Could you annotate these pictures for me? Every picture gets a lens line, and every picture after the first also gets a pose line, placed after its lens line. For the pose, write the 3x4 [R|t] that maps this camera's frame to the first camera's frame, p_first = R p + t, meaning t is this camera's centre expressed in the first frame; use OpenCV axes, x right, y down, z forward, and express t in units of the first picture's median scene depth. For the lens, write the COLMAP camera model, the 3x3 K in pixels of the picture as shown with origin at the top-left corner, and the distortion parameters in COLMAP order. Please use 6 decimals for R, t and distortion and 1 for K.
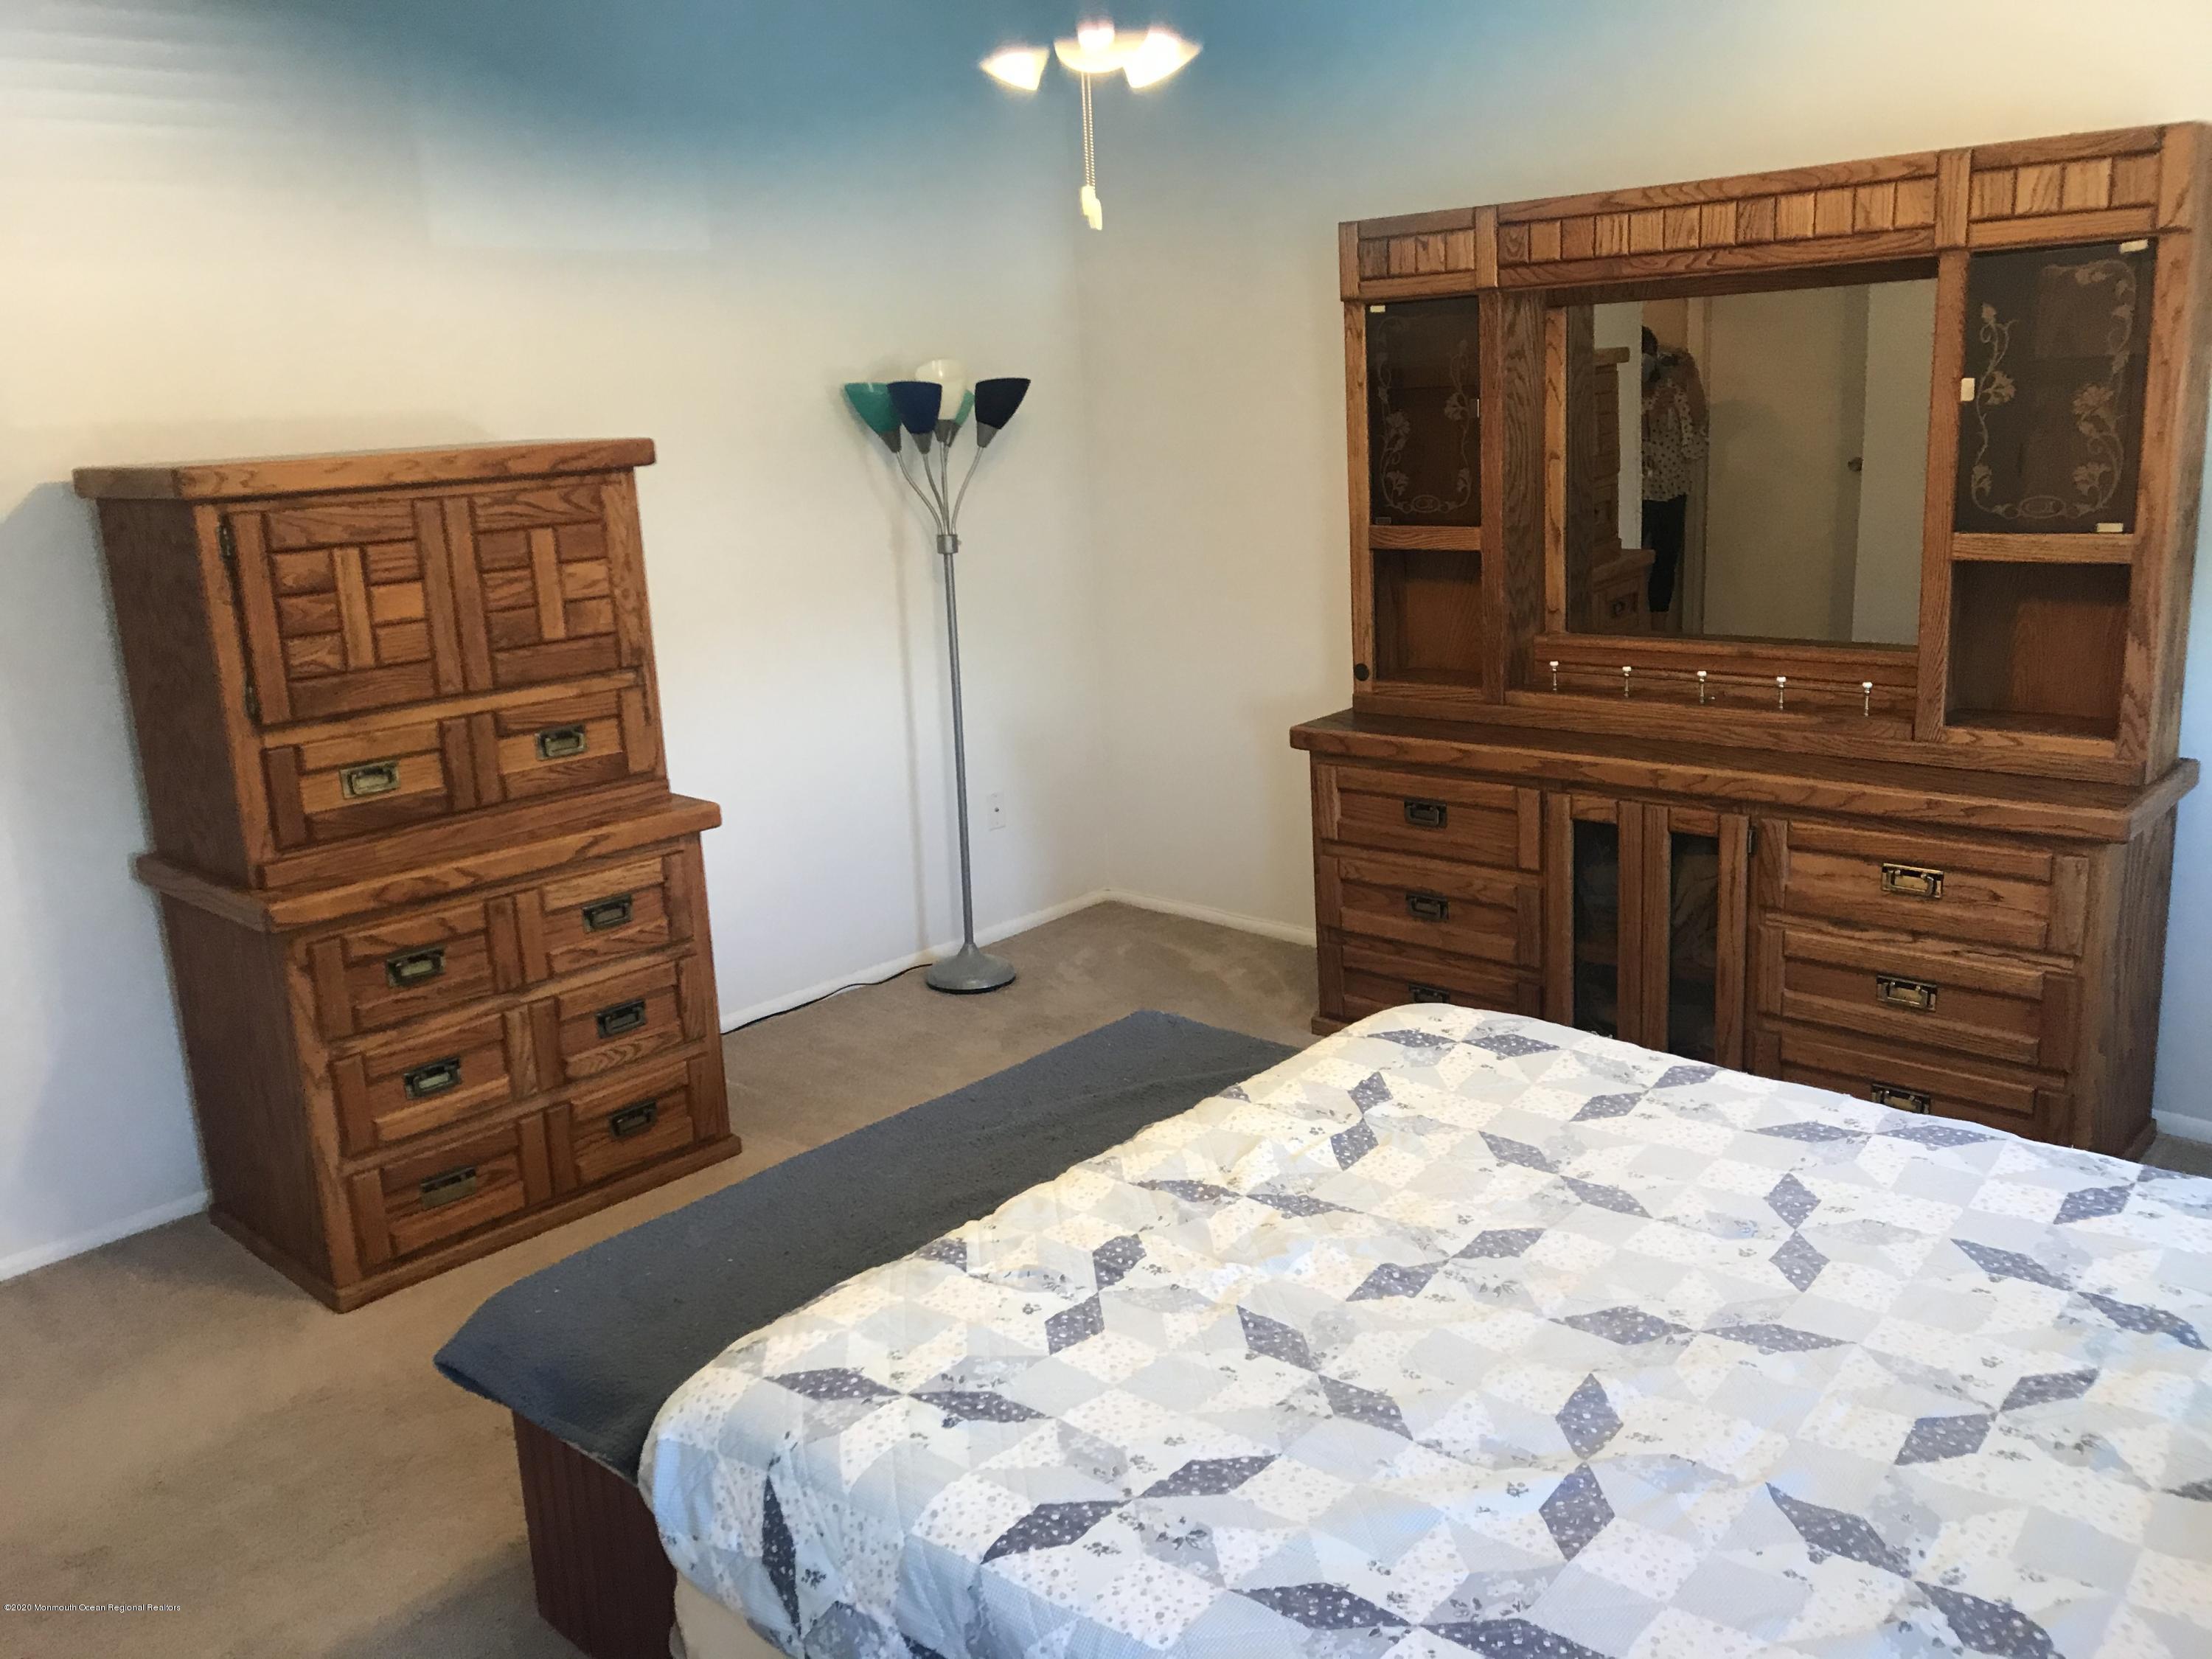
lens RADIAL K [[1777.9, 0, 1106.0], [0, 1777.9, 829.5], [0, 0, 1]] dist [0.023064, -0.006340]
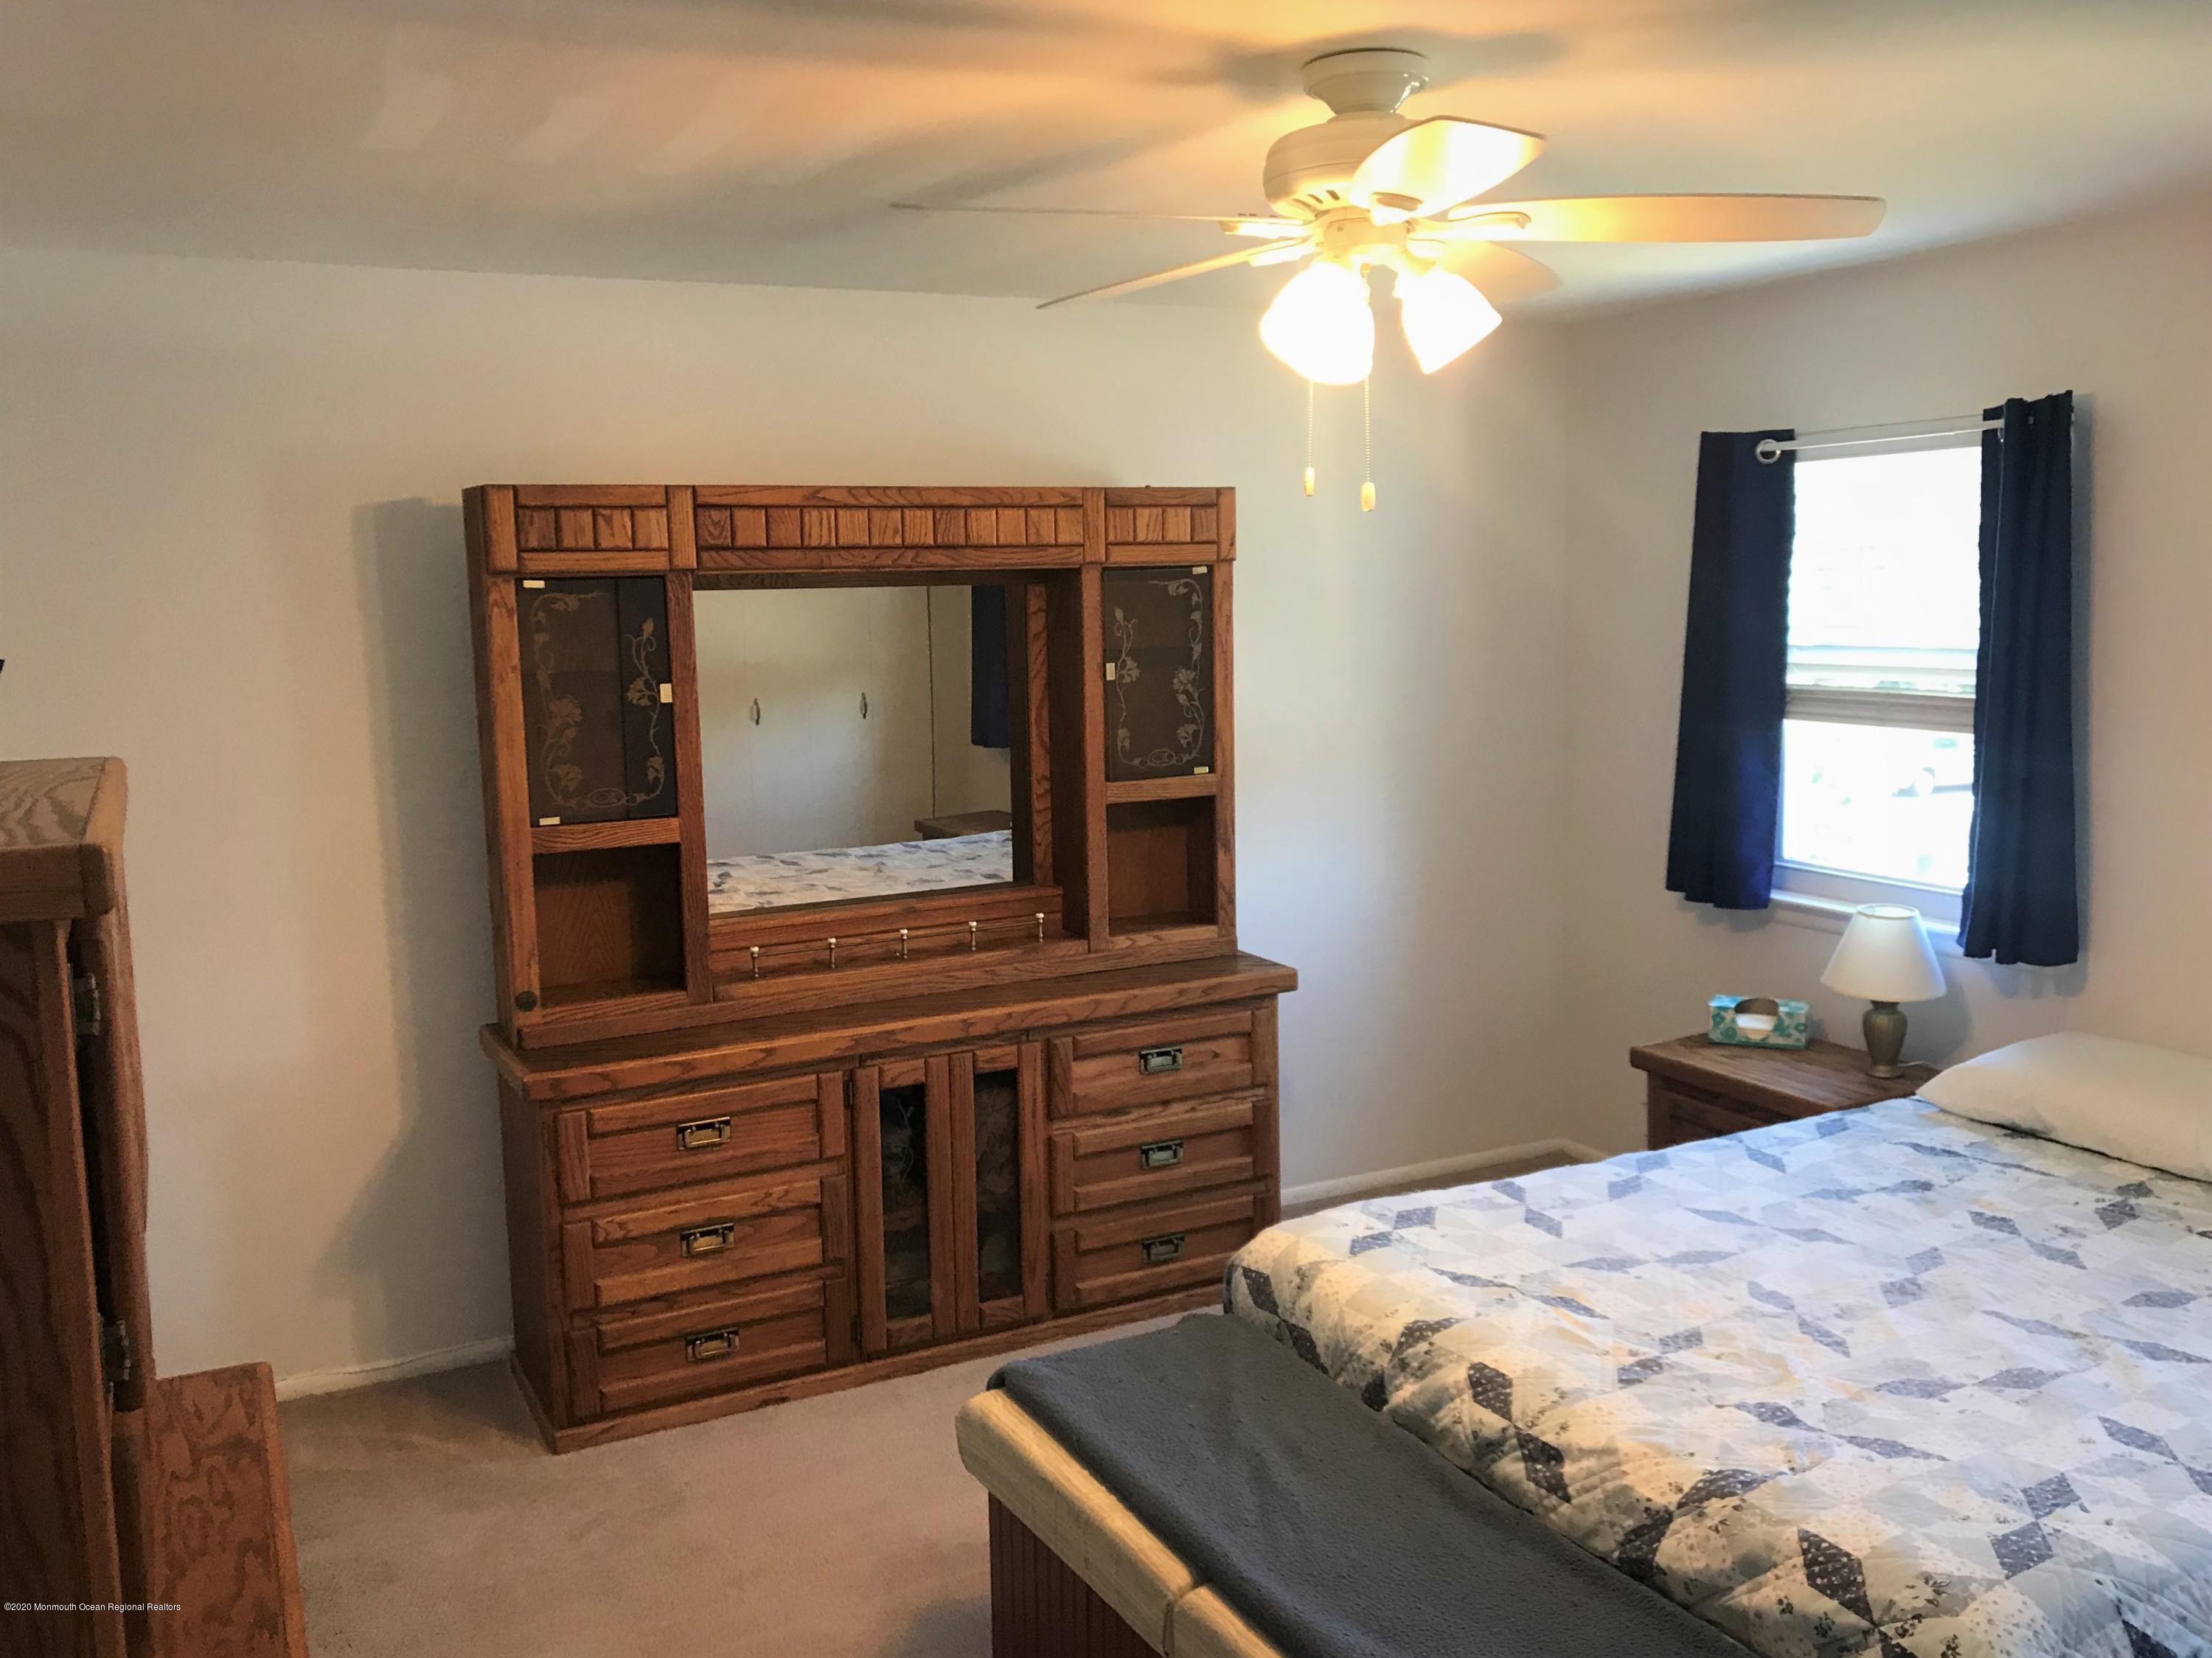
lens RADIAL K [[1854.9, 0, 1136.3], [0, 1854.9, 836.7], [0, 0, 1]] dist [0.089582, -0.113249]
pose [[0.356628, -0.086802, 0.930205, -0.728742], [0.233540, 0.972346, 0.001198, -0.126207], [-0.904586, 0.216813, 0.367038, 0.513838]]
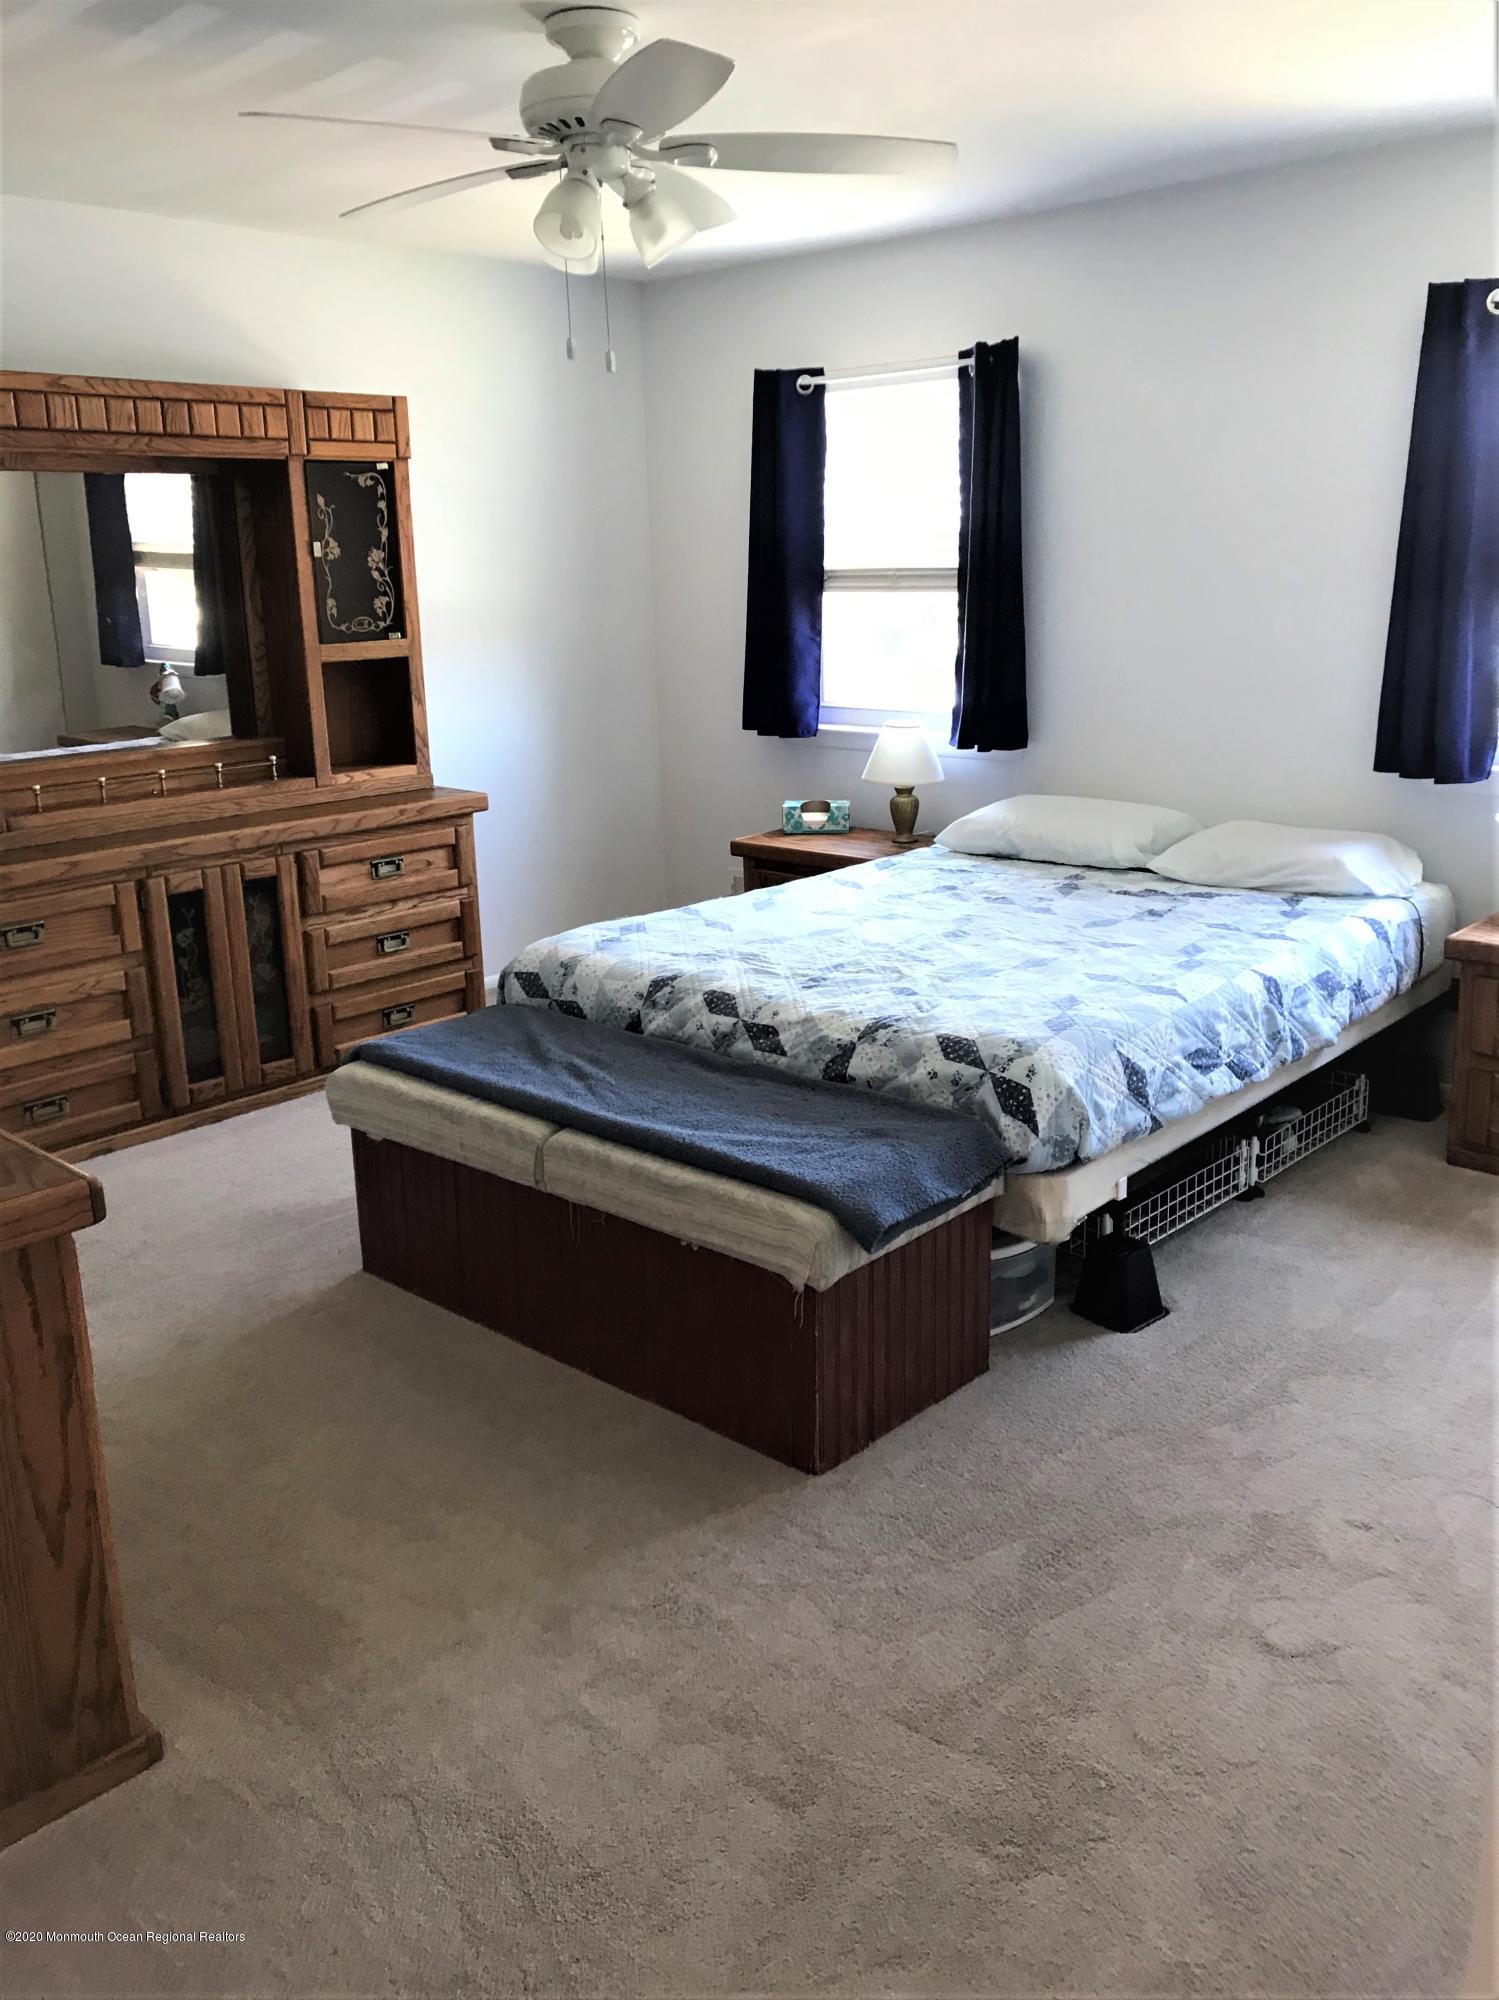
lens RADIAL K [[1607.5, 0, 749.5], [0, 1607.5, 1000.0], [0, 0, 1]] dist [0.023064, -0.006340]
pose [[0.017530, -0.223550, 0.974535, -0.925925], [0.265297, 0.940787, 0.211036, -0.074284], [-0.964007, 0.254842, 0.075799, 0.621379]]
